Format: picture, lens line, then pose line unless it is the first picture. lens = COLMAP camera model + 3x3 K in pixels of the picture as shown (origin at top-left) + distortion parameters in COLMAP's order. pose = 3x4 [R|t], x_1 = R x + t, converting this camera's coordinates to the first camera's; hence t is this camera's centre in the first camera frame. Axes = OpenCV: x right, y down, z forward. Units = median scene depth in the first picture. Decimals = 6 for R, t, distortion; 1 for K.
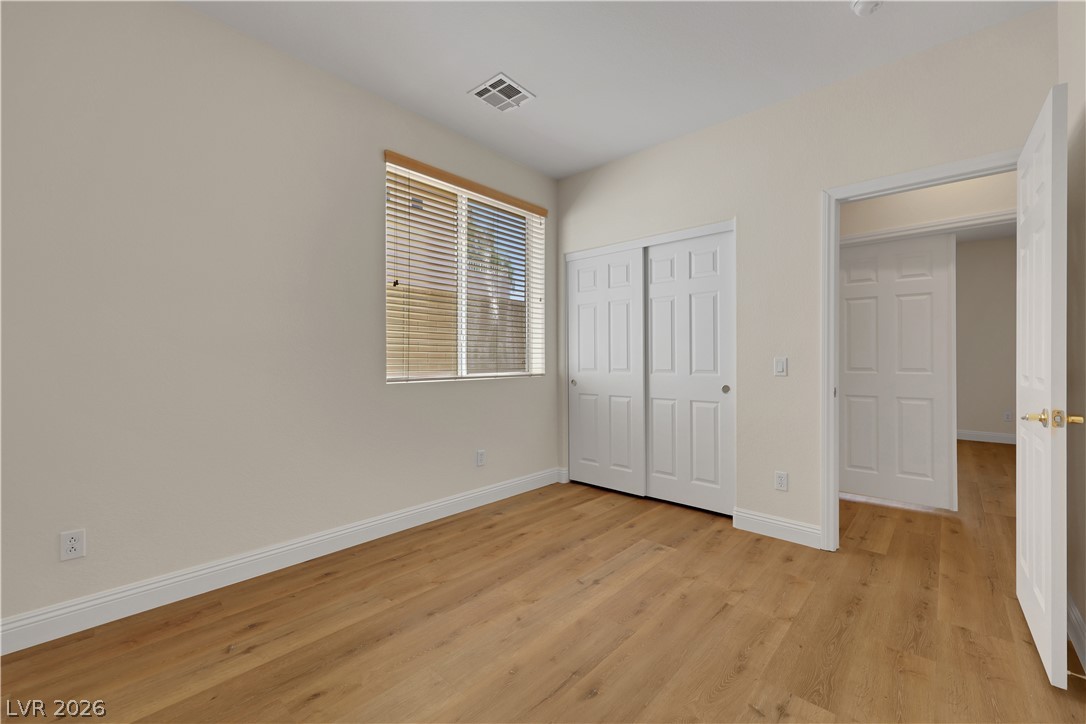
lens RADIAL K [[439.0, 0, 542.9], [0, 439.0, 365.3], [0, 0, 1]] dist [-0.000056, 0.000032]
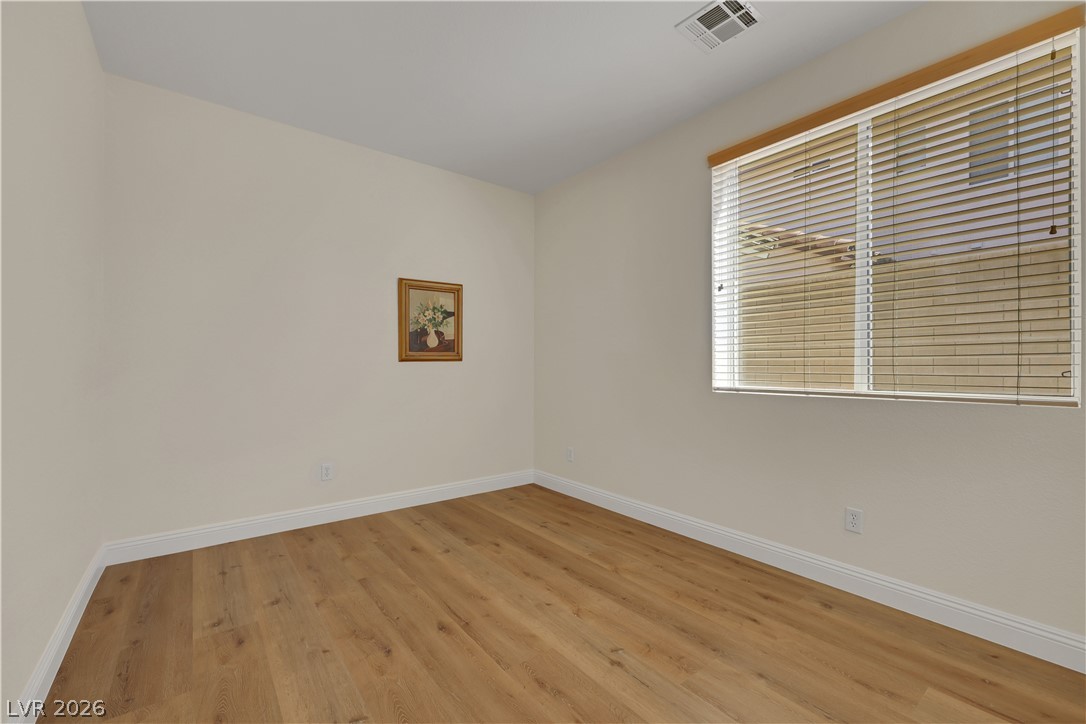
lens RADIAL K [[439.0, 0, 542.9], [0, 439.0, 365.3], [0, 0, 1]] dist [-0.000056, 0.000032]
pose [[-0.151905, -0.003702, -0.988388, 0.854789], [-0.016158, 0.999869, -0.001261, -0.019344], [0.988263, 0.015779, -0.151945, 0.937344]]
